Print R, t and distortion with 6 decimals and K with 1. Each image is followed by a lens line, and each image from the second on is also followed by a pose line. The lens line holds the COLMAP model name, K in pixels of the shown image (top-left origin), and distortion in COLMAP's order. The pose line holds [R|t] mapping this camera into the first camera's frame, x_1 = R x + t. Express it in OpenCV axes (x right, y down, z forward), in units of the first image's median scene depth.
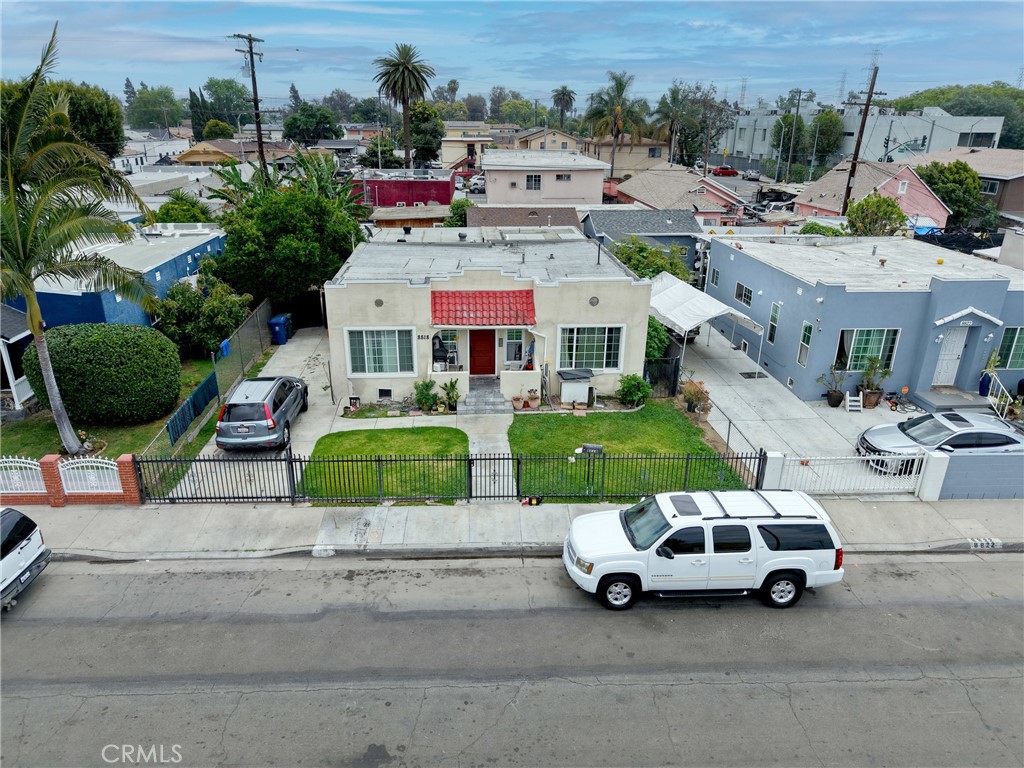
lens RADIAL K [[681.6, 0, 504.8], [0, 681.6, 386.8], [0, 0, 1]] dist [0.044518, -0.056250]
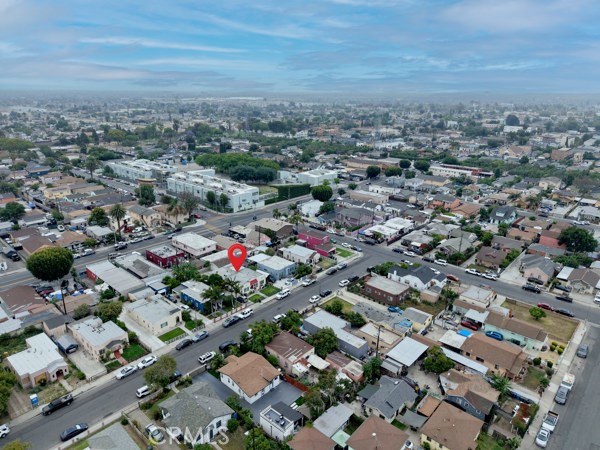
lens RADIAL K [[399.4, 0, 295.8], [0, 399.4, 226.7], [0, 0, 1]] dist [0.044518, -0.056250]
pose [[0.709986, -0.230321, 0.665487, -3.364863], [0.256963, 0.964576, 0.059688, -1.109167], [-0.655660, 0.128628, 0.744019, -3.968369]]
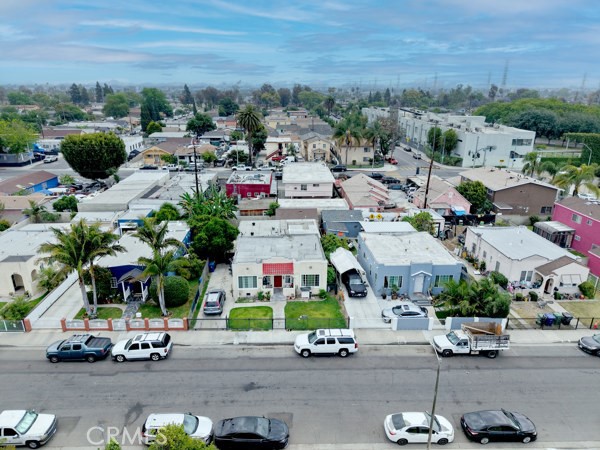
lens RADIAL K [[399.4, 0, 295.8], [0, 399.4, 226.7], [0, 0, 1]] dist [0.044518, -0.056250]
pose [[0.999851, 0.000892, -0.017233, 0.090263], [-0.001552, 0.999266, -0.038285, -0.250885], [0.017186, 0.038306, 0.999118, -0.974814]]
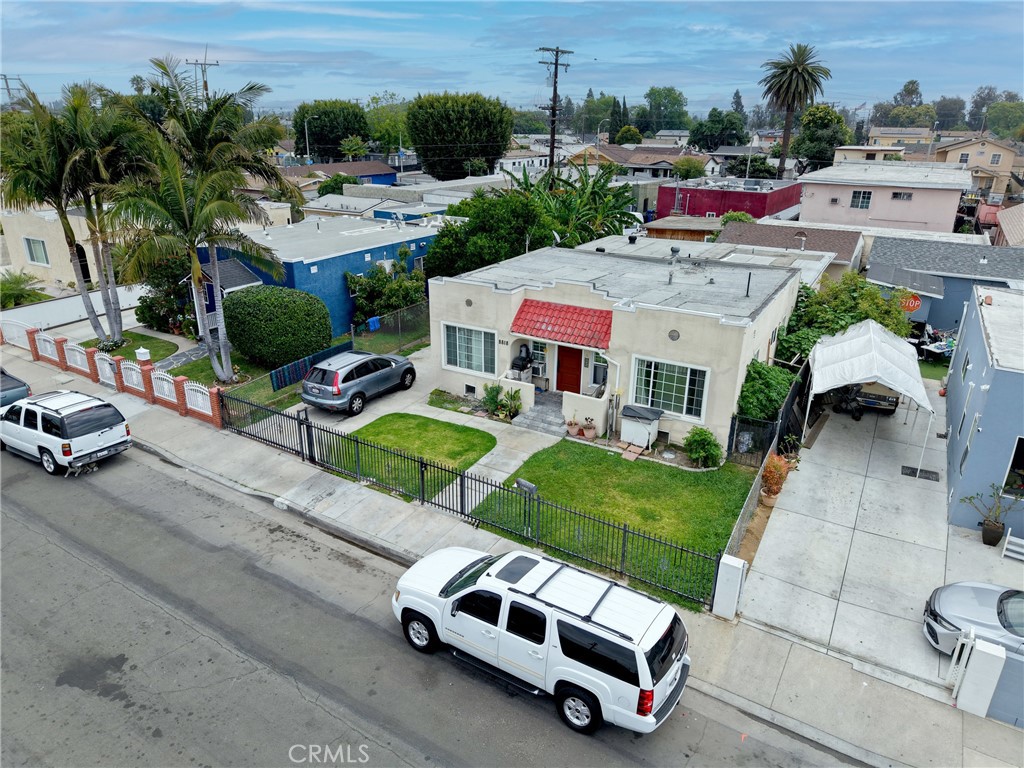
lens RADIAL K [[681.6, 0, 504.8], [0, 681.6, 386.8], [0, 0, 1]] dist [0.044518, -0.056250]
pose [[0.823648, 0.205310, -0.528632, 0.424244], [-0.209273, 0.976411, 0.053156, -0.062243], [0.527076, 0.066847, 0.847185, 0.151811]]
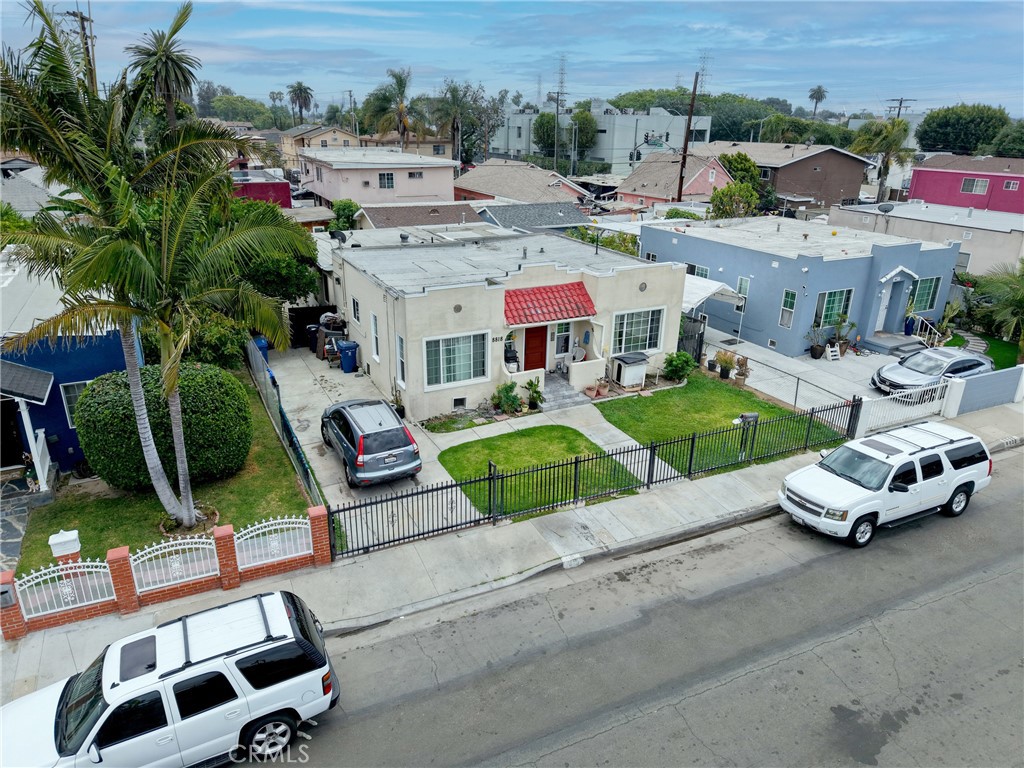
lens RADIAL K [[681.6, 0, 504.8], [0, 681.6, 386.8], [0, 0, 1]] dist [0.044518, -0.056250]
pose [[0.922665, -0.137955, 0.360081, -0.466928], [0.137094, 0.990160, 0.028064, -0.031099], [-0.360410, 0.023471, 0.932499, 0.090543]]
